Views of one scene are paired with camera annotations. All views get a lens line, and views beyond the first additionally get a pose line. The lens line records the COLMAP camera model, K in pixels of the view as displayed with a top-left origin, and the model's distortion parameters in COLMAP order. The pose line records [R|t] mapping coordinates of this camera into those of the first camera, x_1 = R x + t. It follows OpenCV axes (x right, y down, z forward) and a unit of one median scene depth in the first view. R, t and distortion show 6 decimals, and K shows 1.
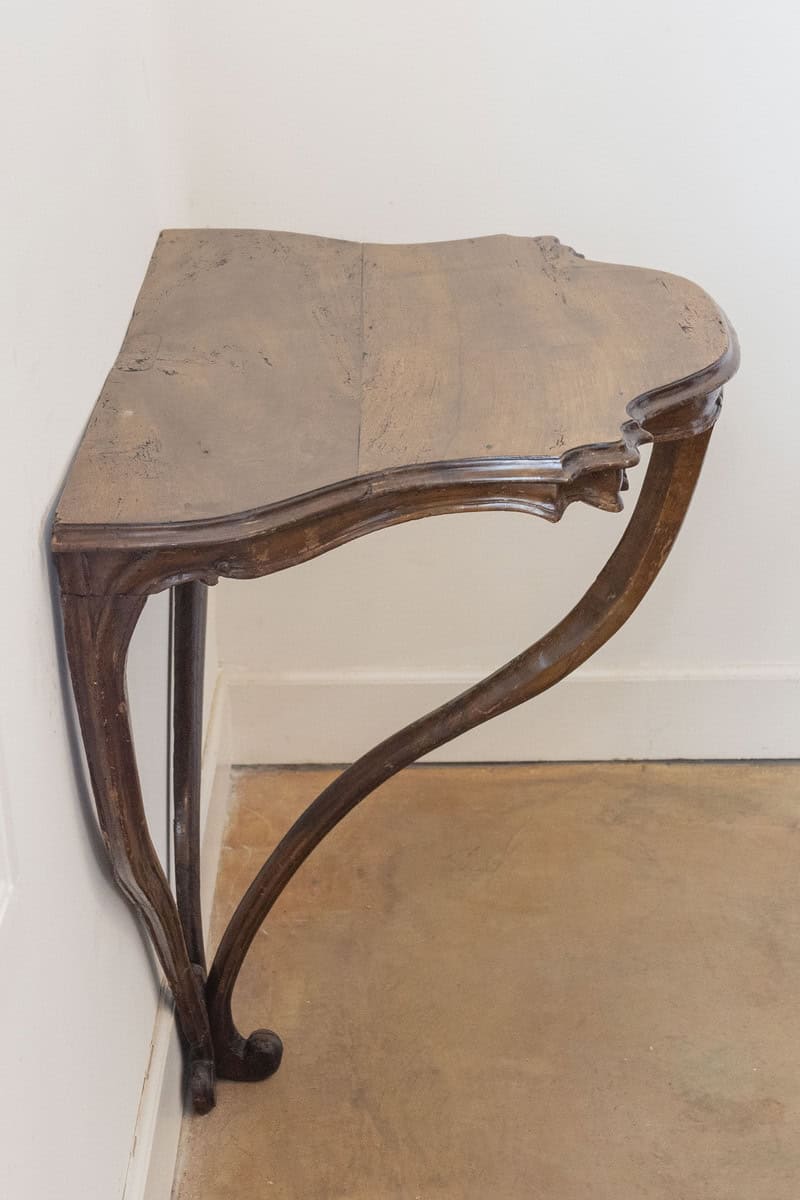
lens RADIAL K [[1184.8, 0, 400.0], [0, 1184.8, 600.0], [0, 0, 1]] dist [0.006265, -0.018720]
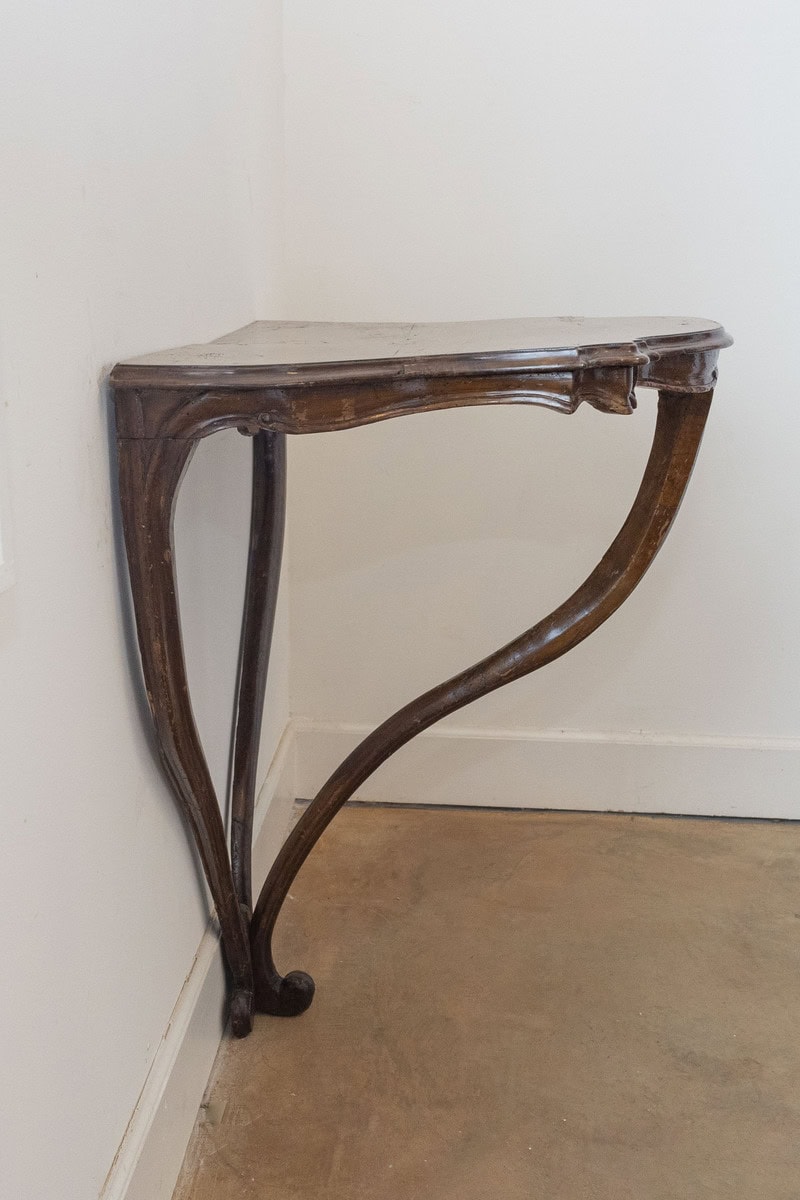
lens RADIAL K [[920.4, 0, 400.0], [0, 920.4, 600.0], [0, 0, 1]] dist [-0.000506, 0.004627]
pose [[0.998125, 0.039256, -0.046953, 0.012056], [-0.044343, 0.992635, -0.112737, 0.125522], [0.042182, 0.114608, 0.992515, 0.099147]]
